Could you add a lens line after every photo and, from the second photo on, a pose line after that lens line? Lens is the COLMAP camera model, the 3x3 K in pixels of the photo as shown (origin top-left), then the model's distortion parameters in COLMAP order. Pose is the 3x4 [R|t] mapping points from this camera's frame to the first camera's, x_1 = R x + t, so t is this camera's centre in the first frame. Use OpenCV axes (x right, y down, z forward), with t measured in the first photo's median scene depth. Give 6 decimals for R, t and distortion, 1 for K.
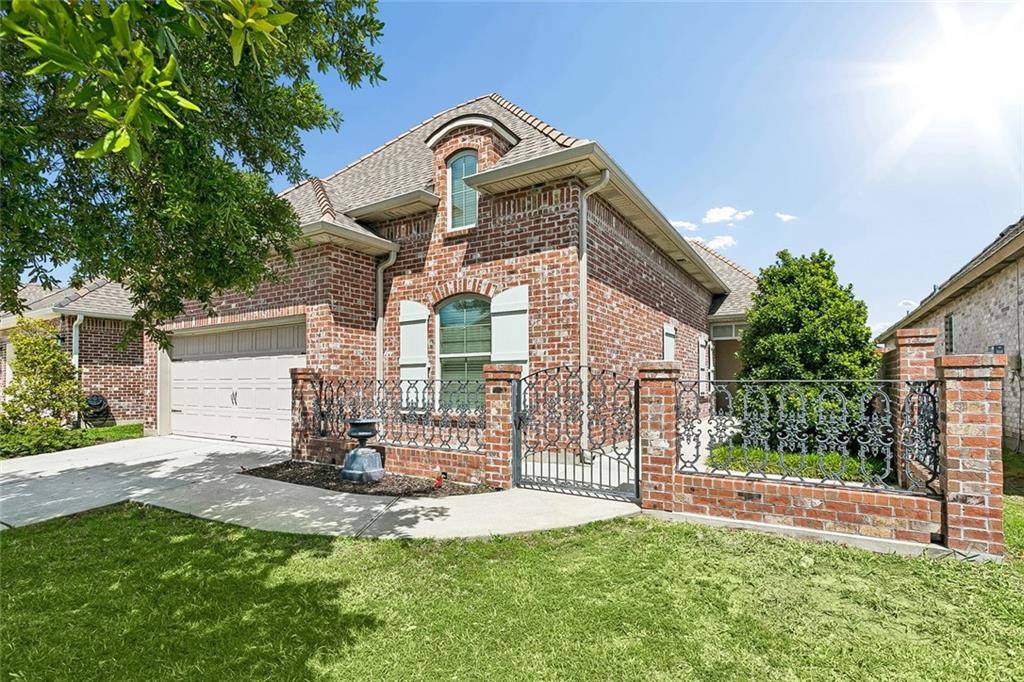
lens RADIAL K [[538.5, 0, 537.3], [0, 538.5, 349.0], [0, 0, 1]] dist [0.012124, 0.002132]
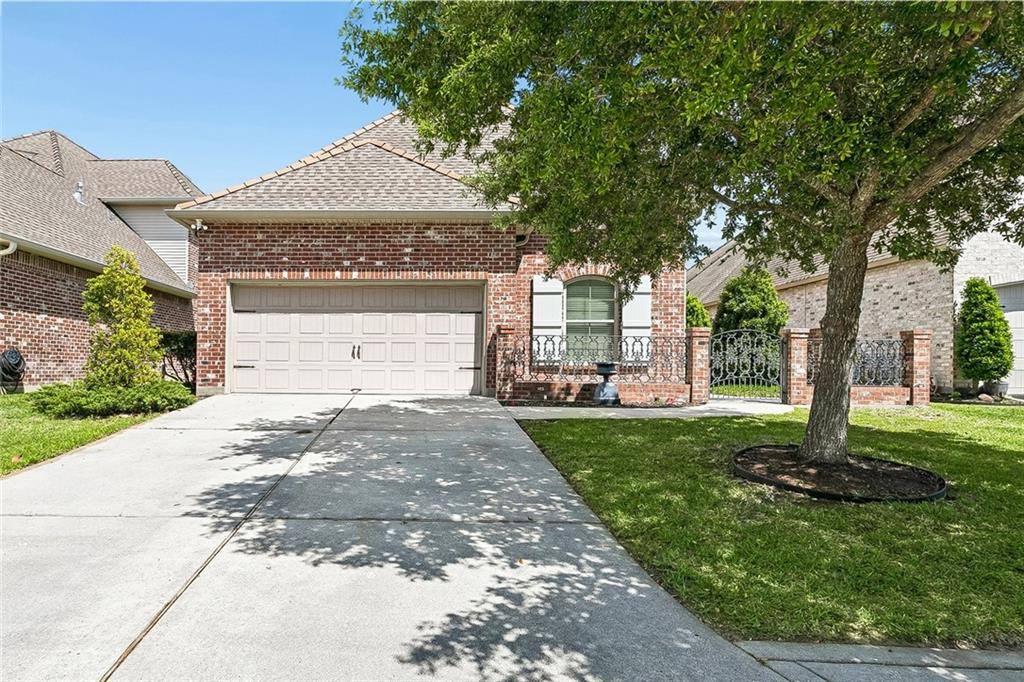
lens RADIAL K [[538.5, 0, 537.3], [0, 538.5, 349.0], [0, 0, 1]] dist [0.012124, 0.002132]
pose [[0.827217, 0.021960, 0.561453, -1.024082], [-0.041196, 0.998917, 0.021625, 0.058422], [-0.560370, -0.041019, 0.827226, -0.047141]]
